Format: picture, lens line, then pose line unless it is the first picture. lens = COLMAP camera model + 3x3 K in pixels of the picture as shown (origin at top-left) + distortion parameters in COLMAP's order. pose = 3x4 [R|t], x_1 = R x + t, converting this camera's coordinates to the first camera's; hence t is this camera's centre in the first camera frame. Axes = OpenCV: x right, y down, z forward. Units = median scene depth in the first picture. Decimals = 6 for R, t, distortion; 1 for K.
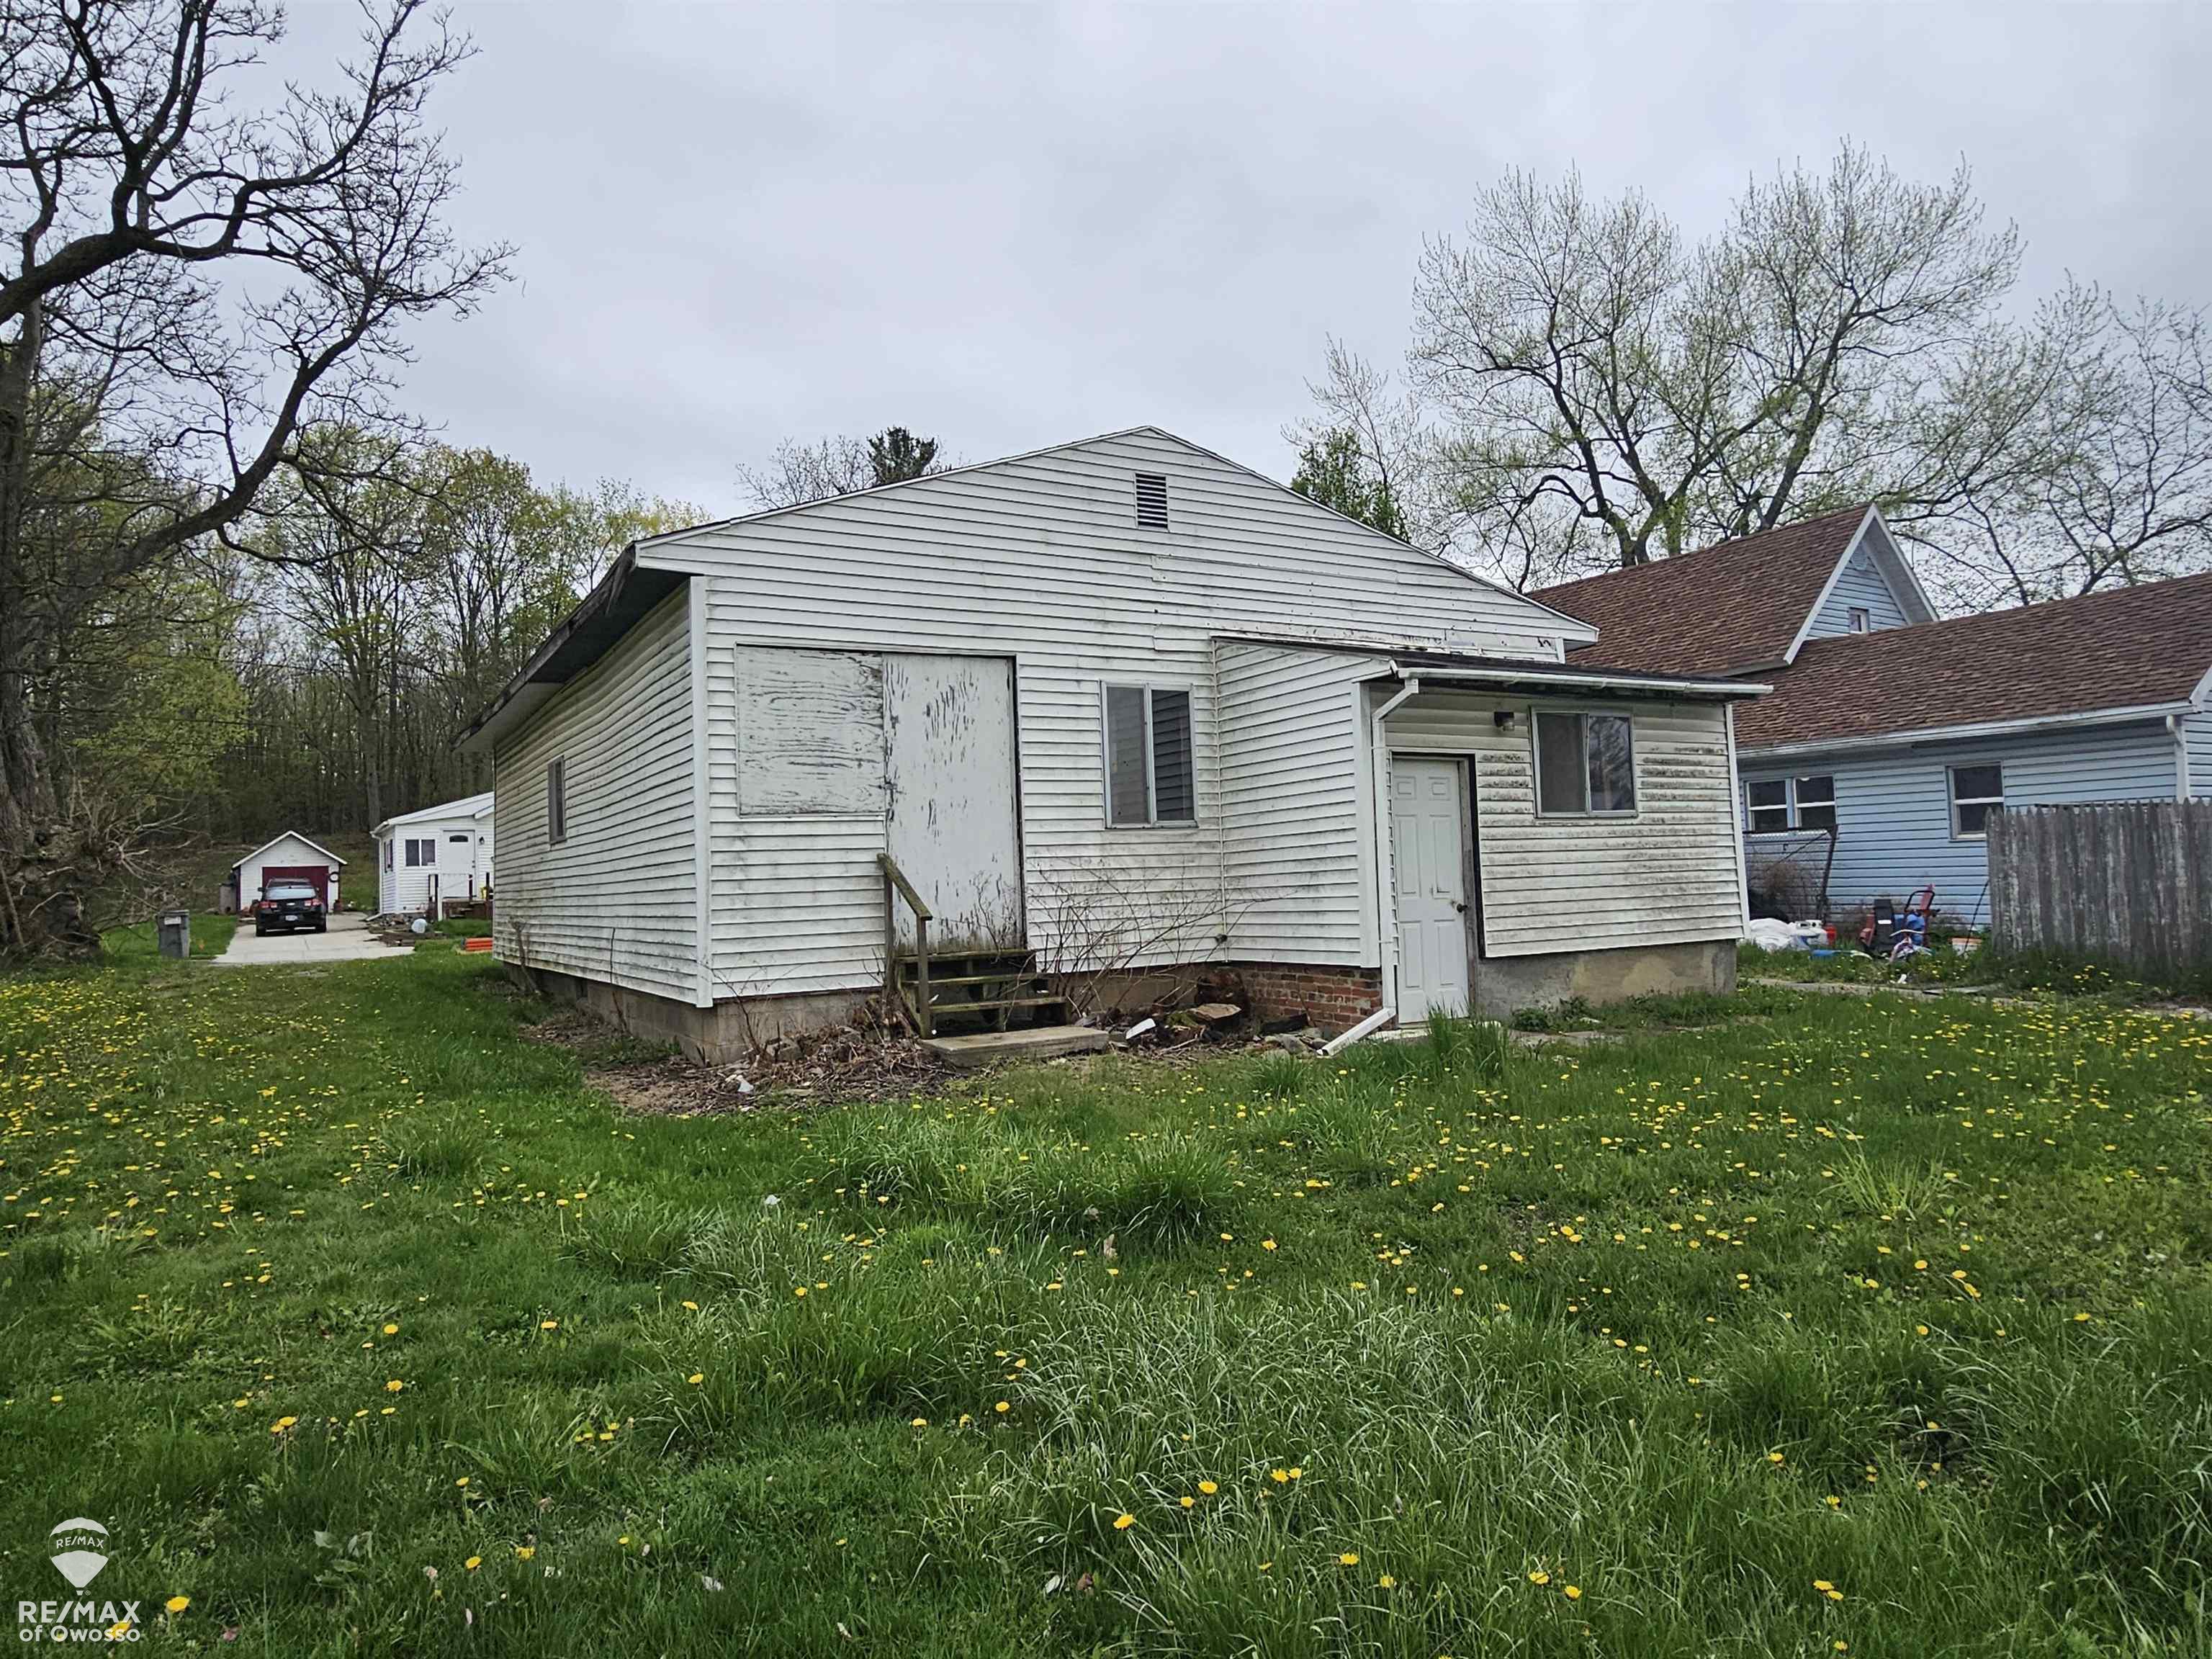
lens RADIAL K [[1367.4, 0, 1106.4], [0, 1367.4, 830.1], [0, 0, 1]] dist [-0.010937, -0.000445]
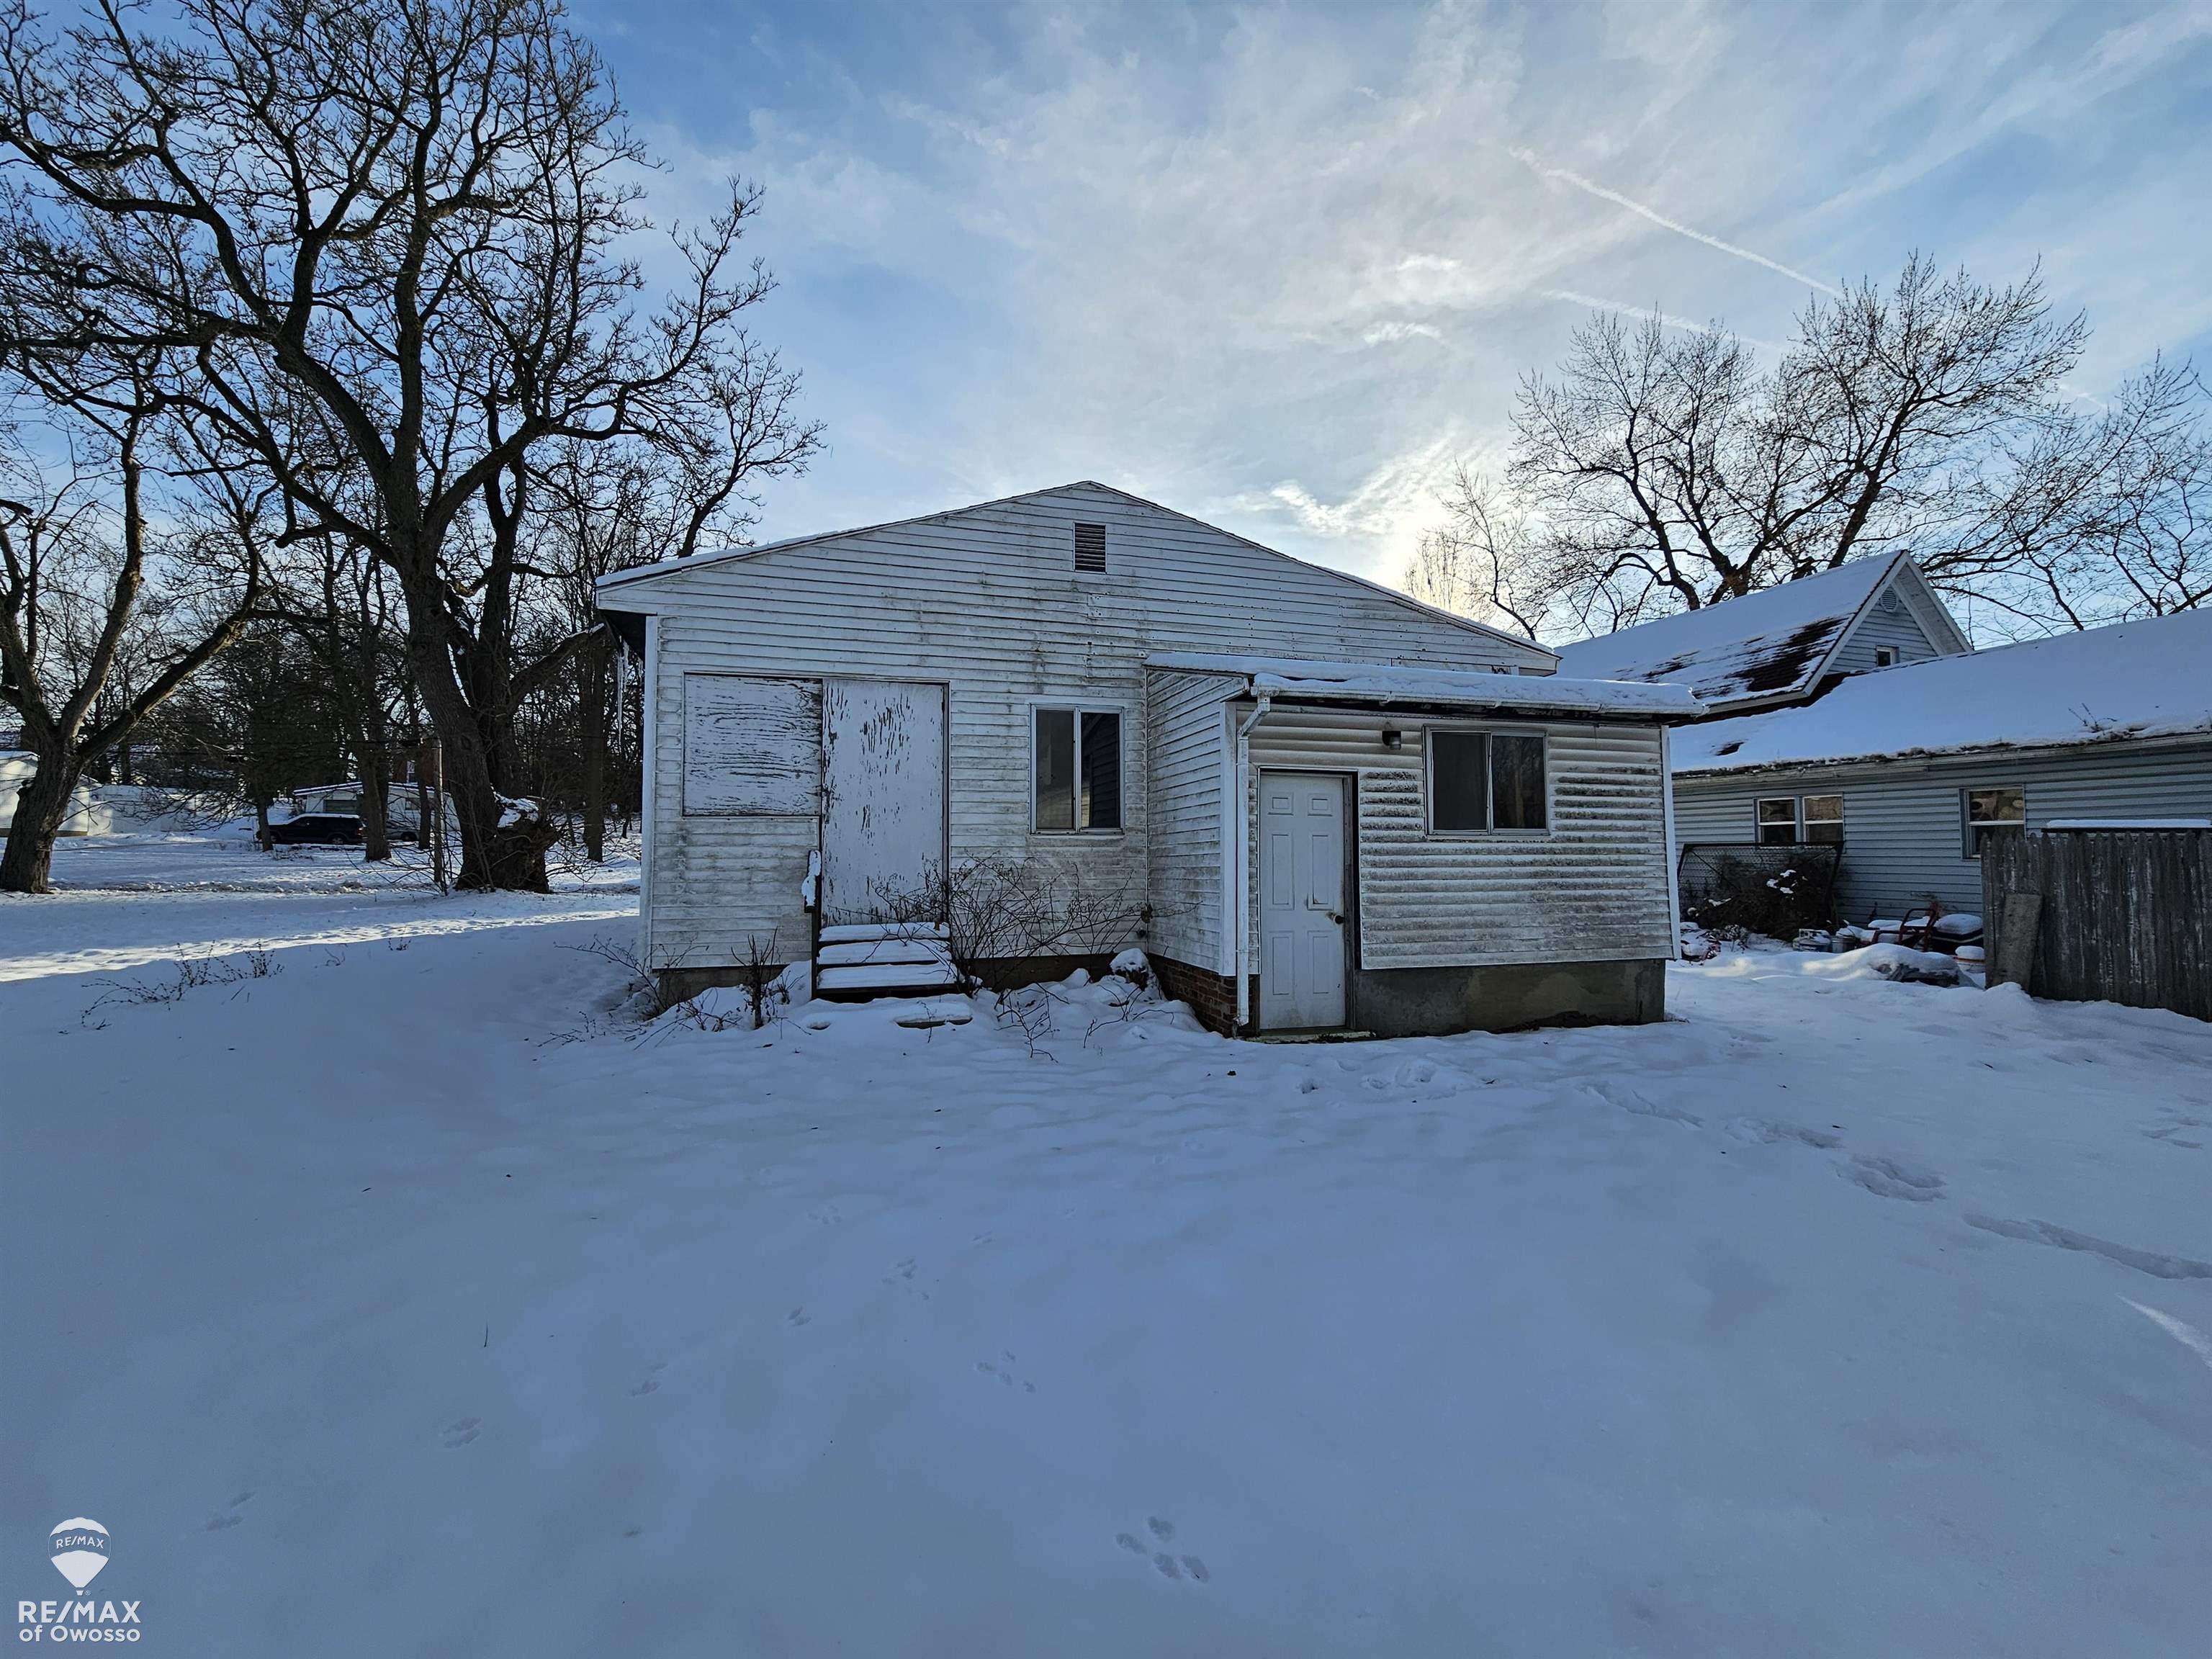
lens RADIAL K [[902.8, 0, 1104.8], [0, 902.8, 823.7], [0, 0, 1]] dist [-0.003879, -0.001163]
pose [[0.969891, 0.023877, -0.242367, 0.225873], [-0.023166, 0.999715, 0.005784, -0.013689], [0.242436, 0.000005, 0.970167, 0.262318]]
